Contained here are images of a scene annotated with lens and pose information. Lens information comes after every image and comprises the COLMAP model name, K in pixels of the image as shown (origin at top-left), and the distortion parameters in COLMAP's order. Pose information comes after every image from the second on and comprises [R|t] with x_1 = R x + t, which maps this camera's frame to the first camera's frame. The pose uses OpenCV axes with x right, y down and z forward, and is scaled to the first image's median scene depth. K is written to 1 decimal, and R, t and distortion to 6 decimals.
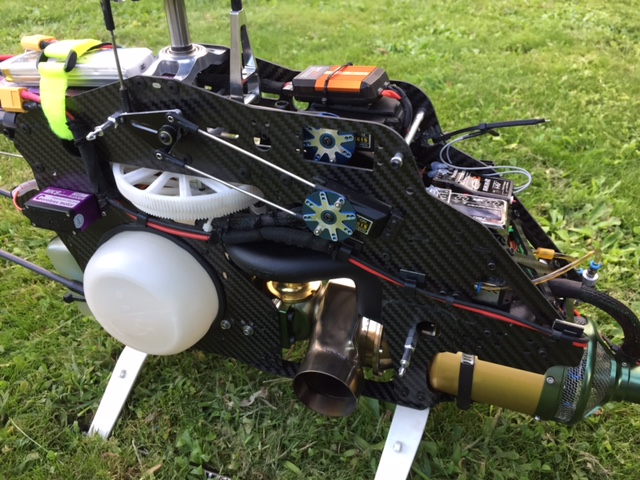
lens RADIAL K [[559.3, 0, 320.3], [0, 559.3, 234.4], [0, 0, 1]] dist [0.070905, -0.090212]
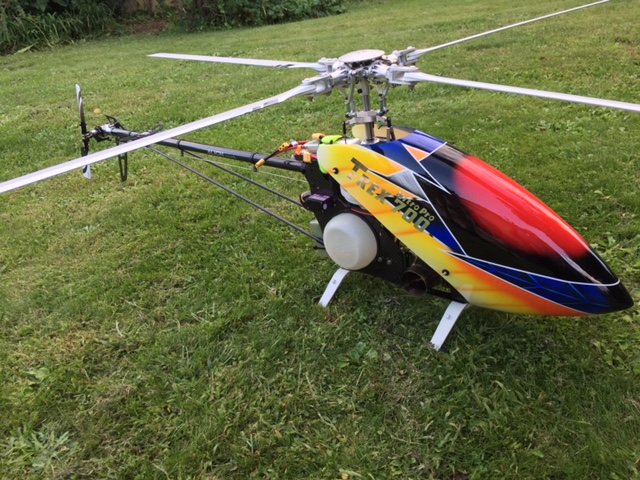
lens RADIAL K [[559.3, 0, 319.0], [0, 559.3, 237.3], [0, 0, 1]] dist [0.070905, -0.090212]
pose [[0.920041, 0.074303, -0.384711, 0.425860], [-0.115322, 0.989716, -0.084640, 0.272922], [0.374466, 0.122237, 0.919148, -1.058926]]
